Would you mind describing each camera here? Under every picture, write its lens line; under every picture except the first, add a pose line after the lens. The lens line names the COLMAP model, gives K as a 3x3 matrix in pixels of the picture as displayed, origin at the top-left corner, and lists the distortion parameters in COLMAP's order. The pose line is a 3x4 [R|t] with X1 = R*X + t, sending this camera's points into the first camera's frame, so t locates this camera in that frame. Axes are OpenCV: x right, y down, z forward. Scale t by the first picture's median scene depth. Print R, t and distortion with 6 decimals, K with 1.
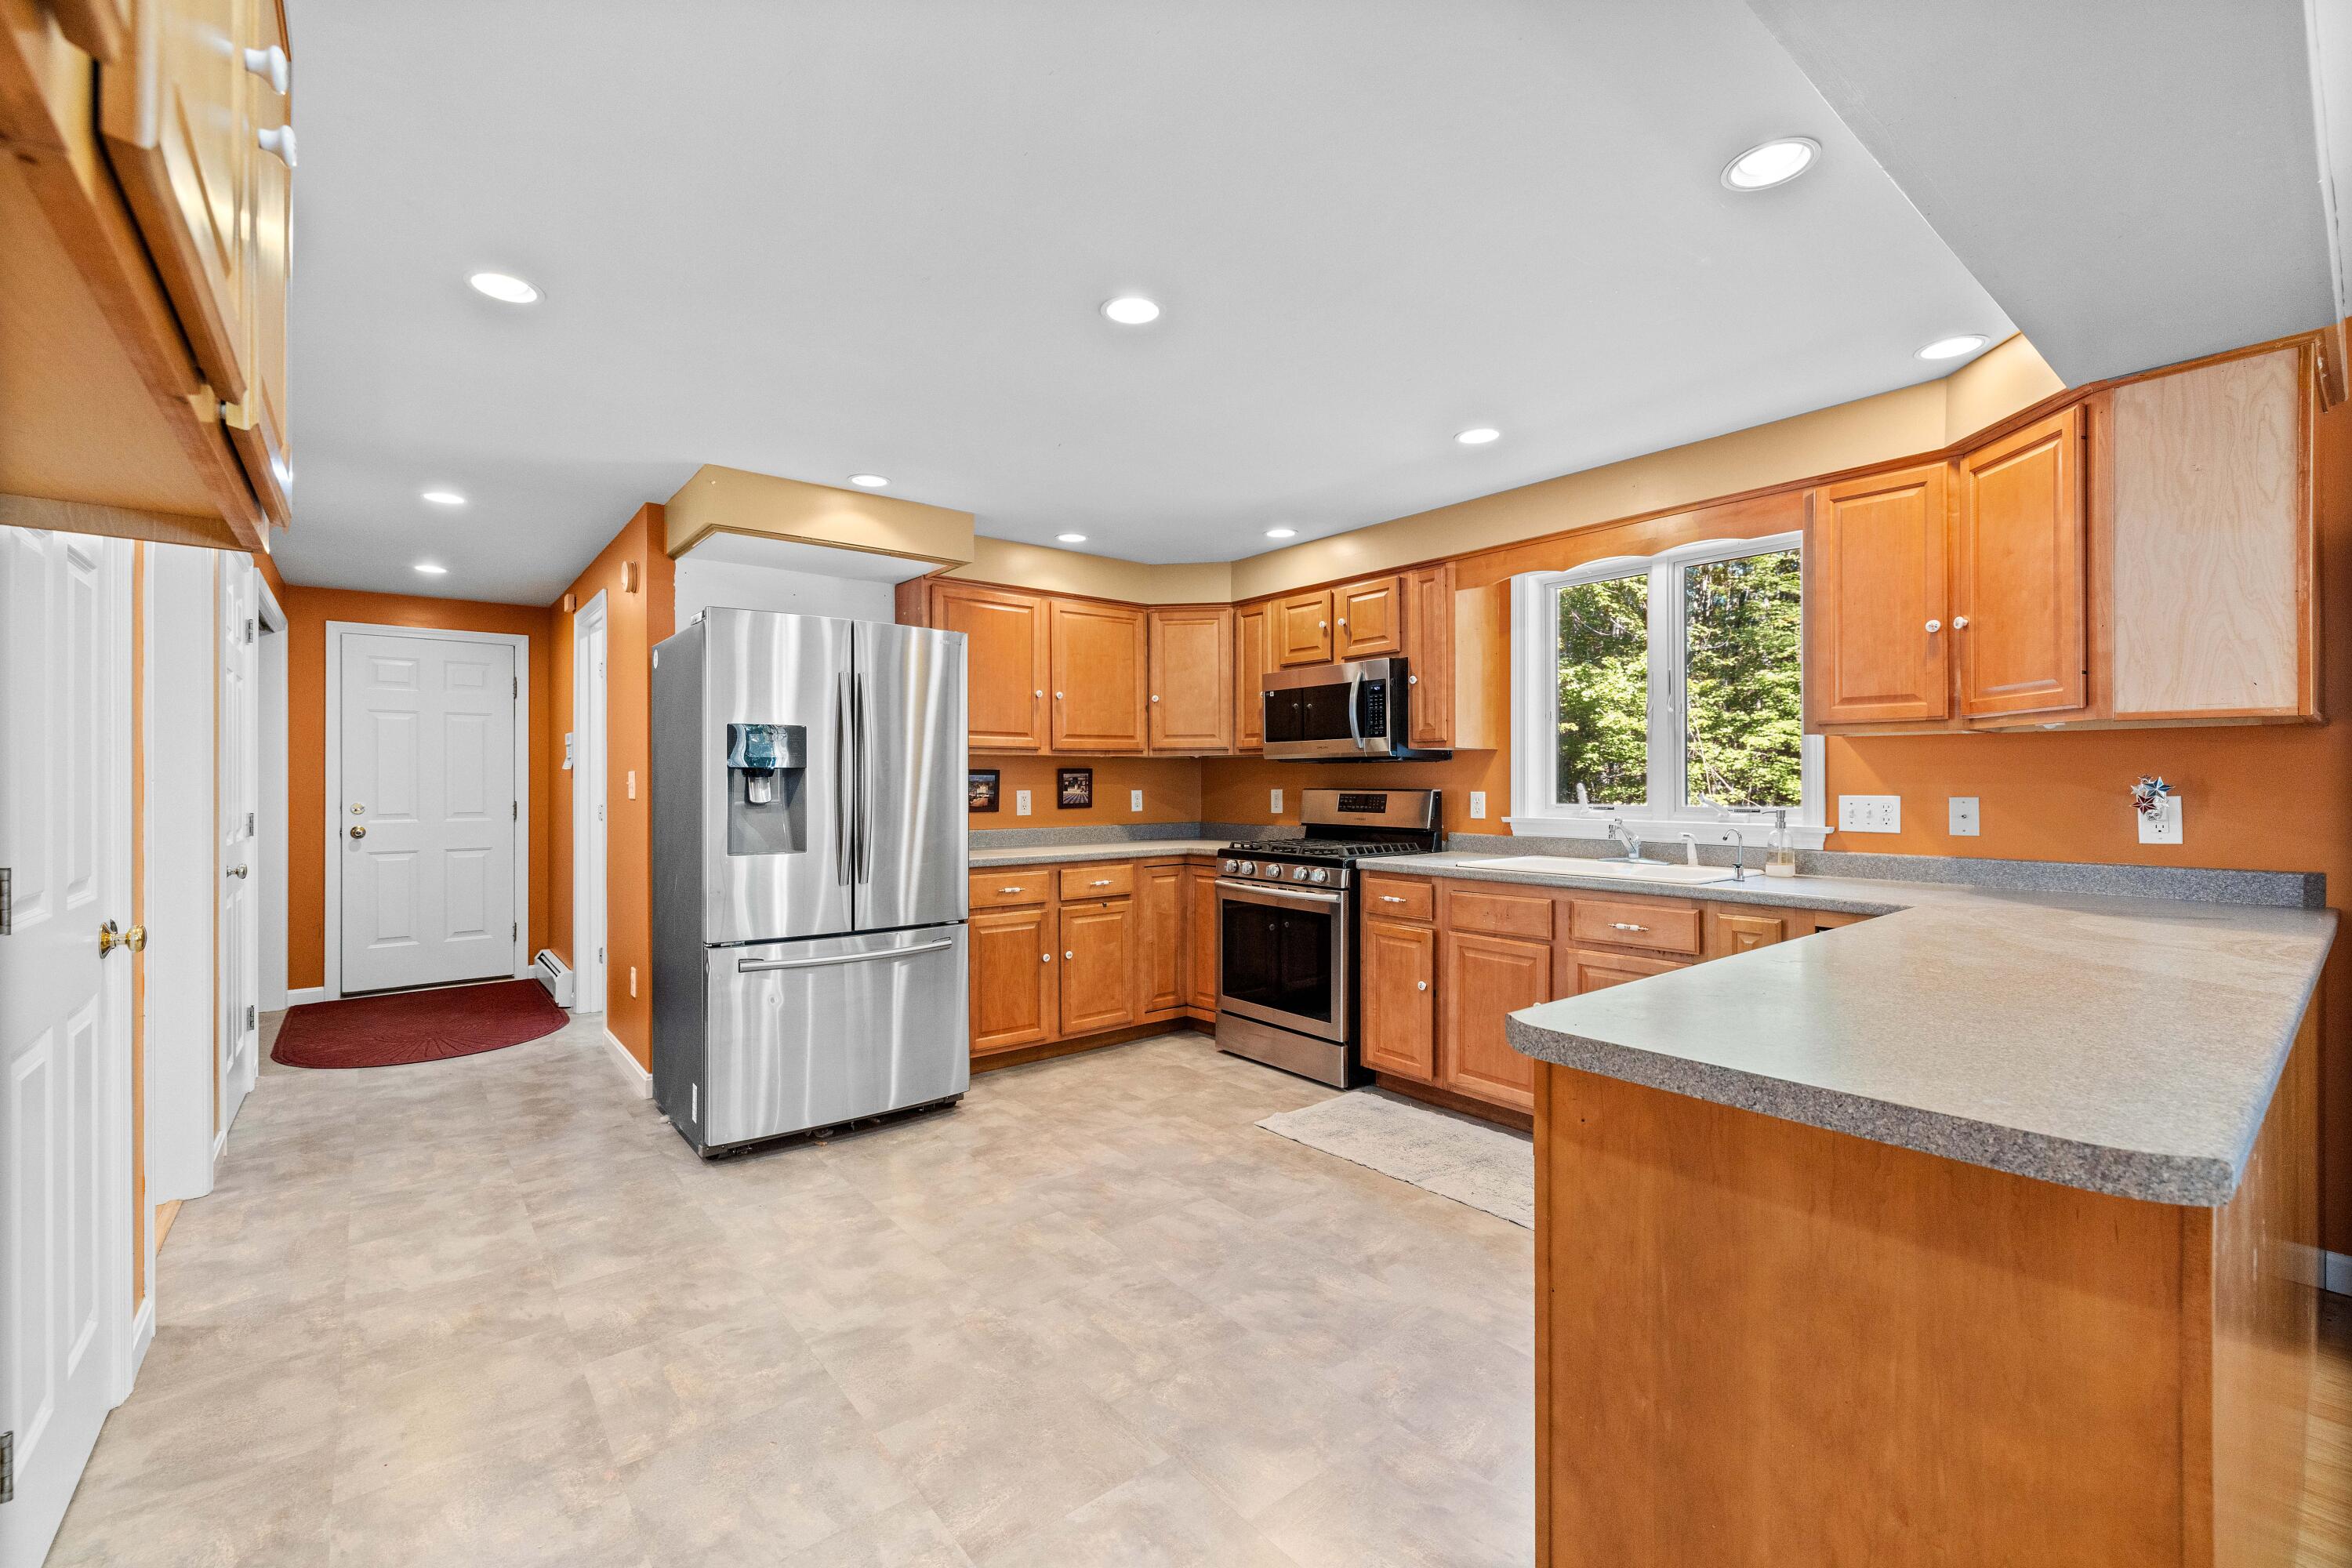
lens RADIAL K [[989.1, 0, 1160.3], [0, 989.1, 777.3], [0, 0, 1]] dist [0.010403, -0.000658]
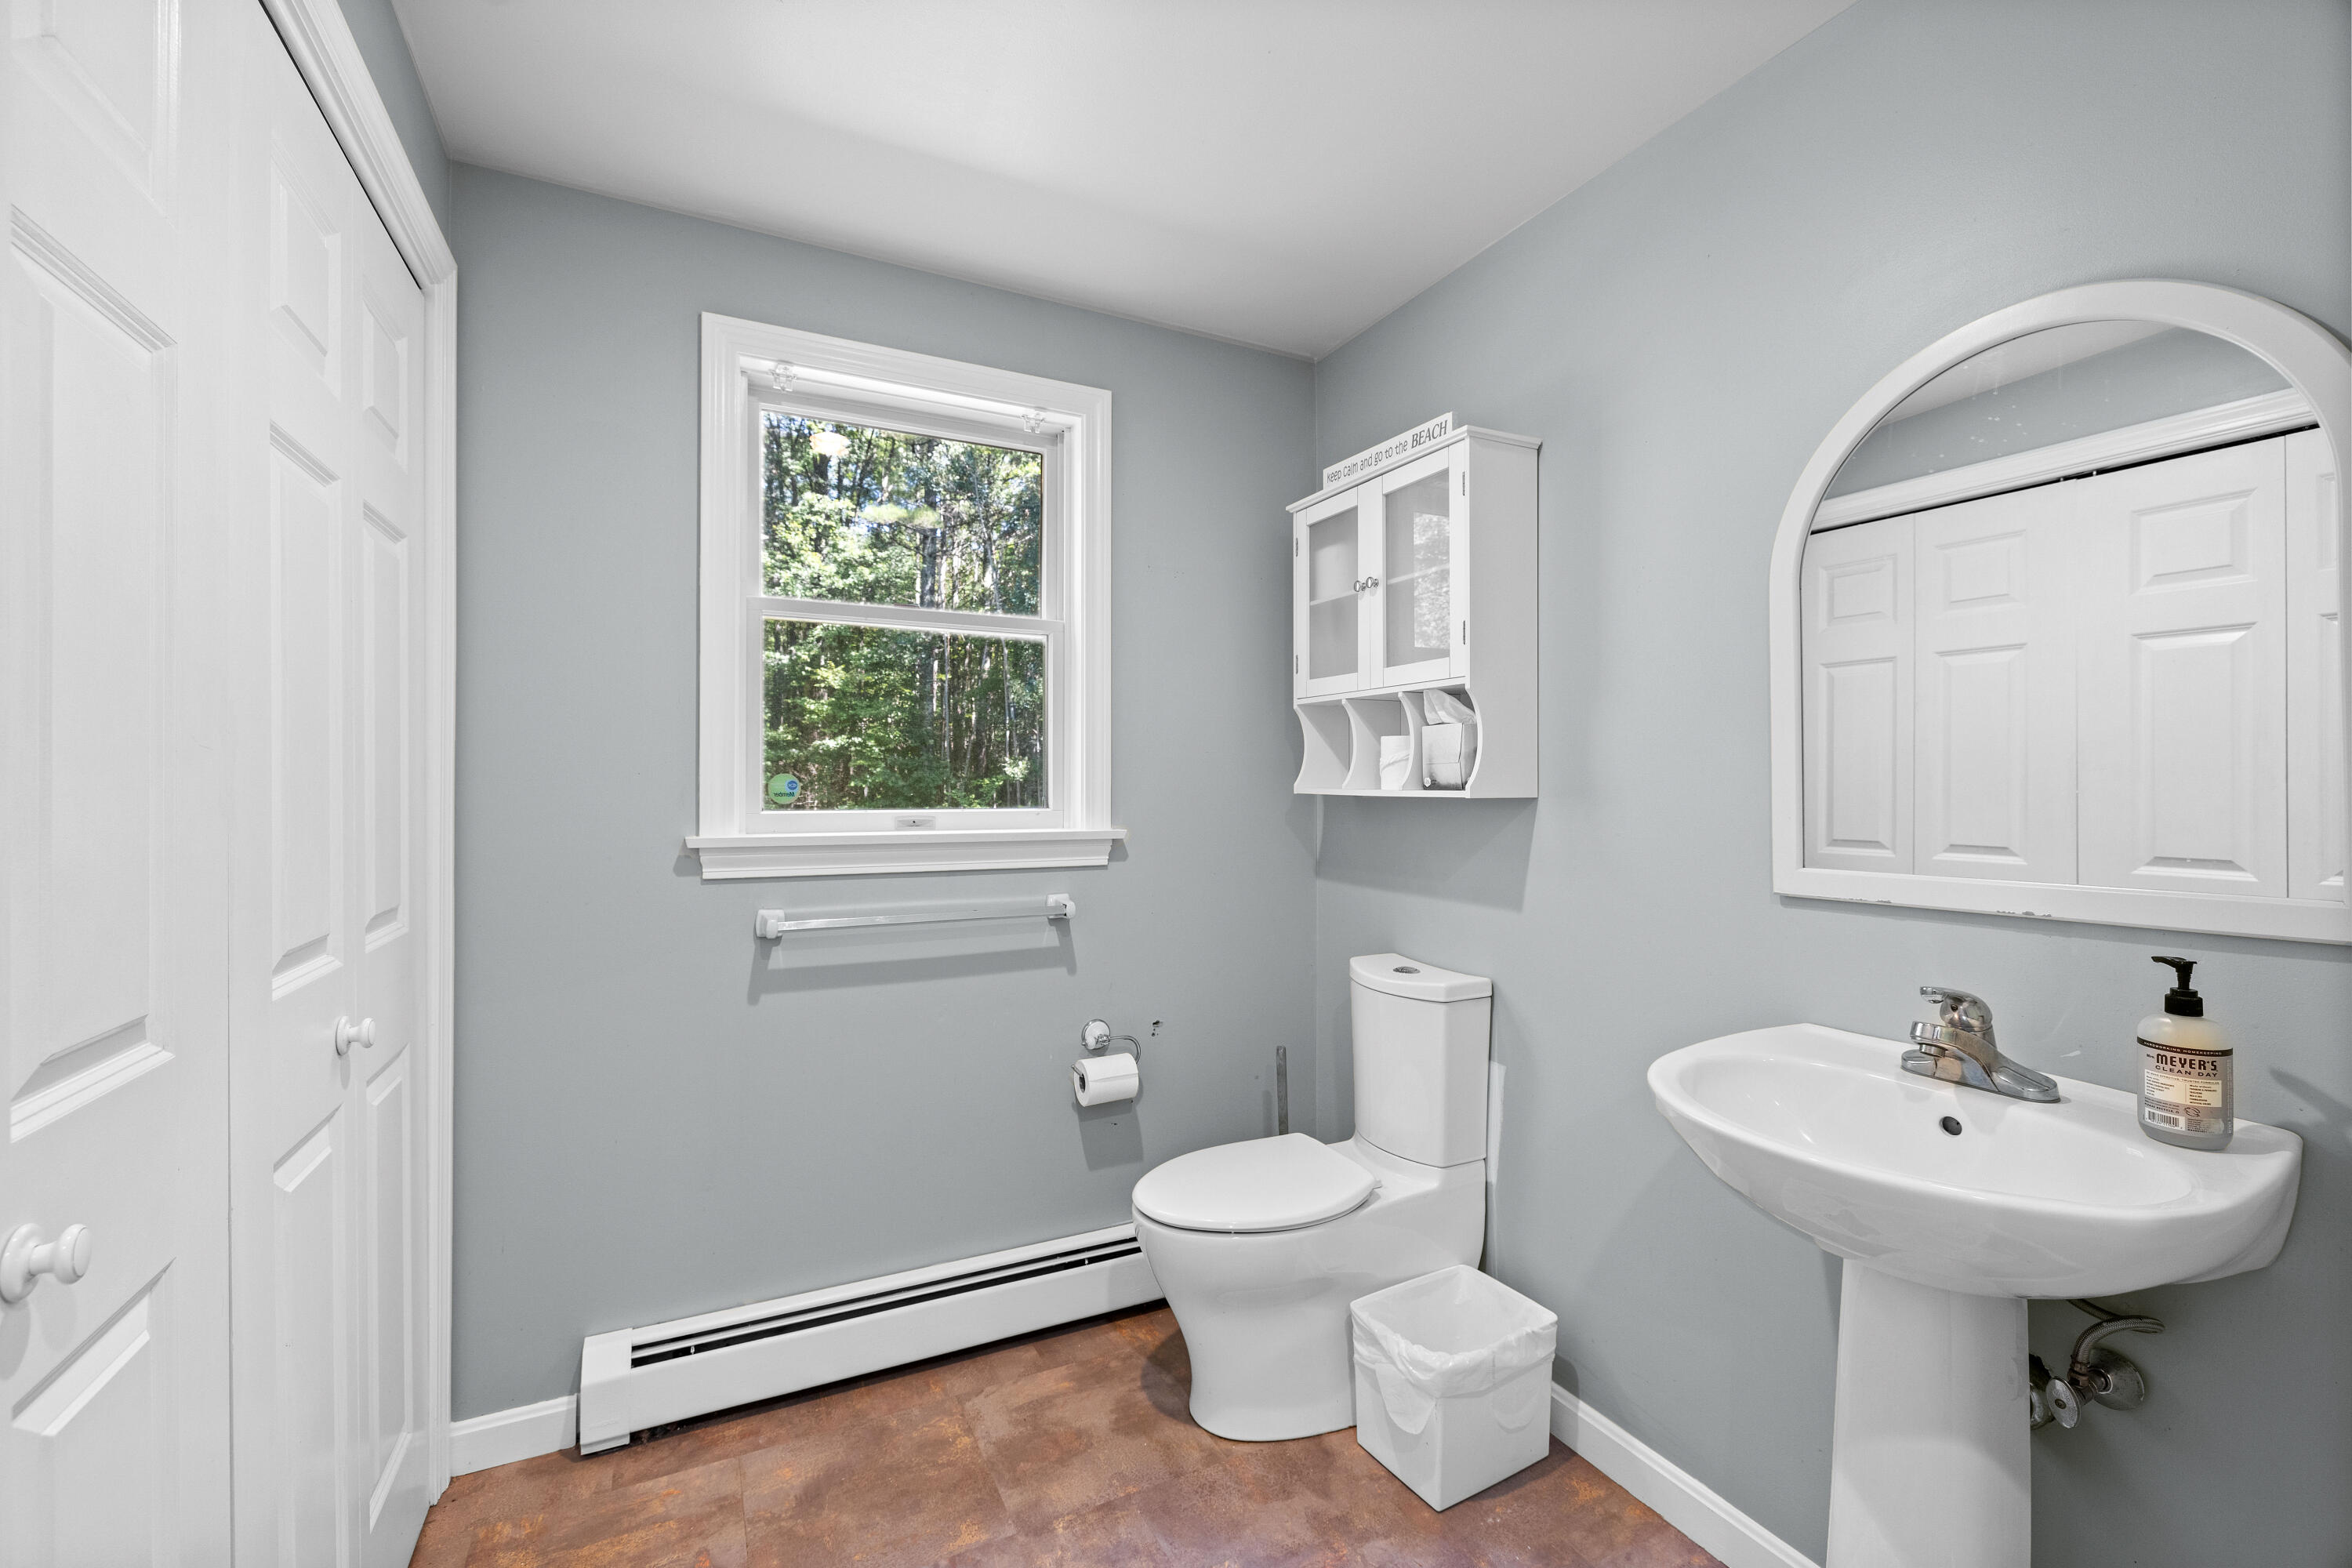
lens RADIAL K [[988.6, 0, 1177.9], [0, 988.6, 783.3], [0, 0, 1]] dist [0.001900, -0.000497]
pose [[0.976149, 0.000780, -0.217099, -0.257673], [-0.000037, 0.999994, 0.003428, -0.007303], [0.217100, -0.003338, 0.976144, 0.336735]]
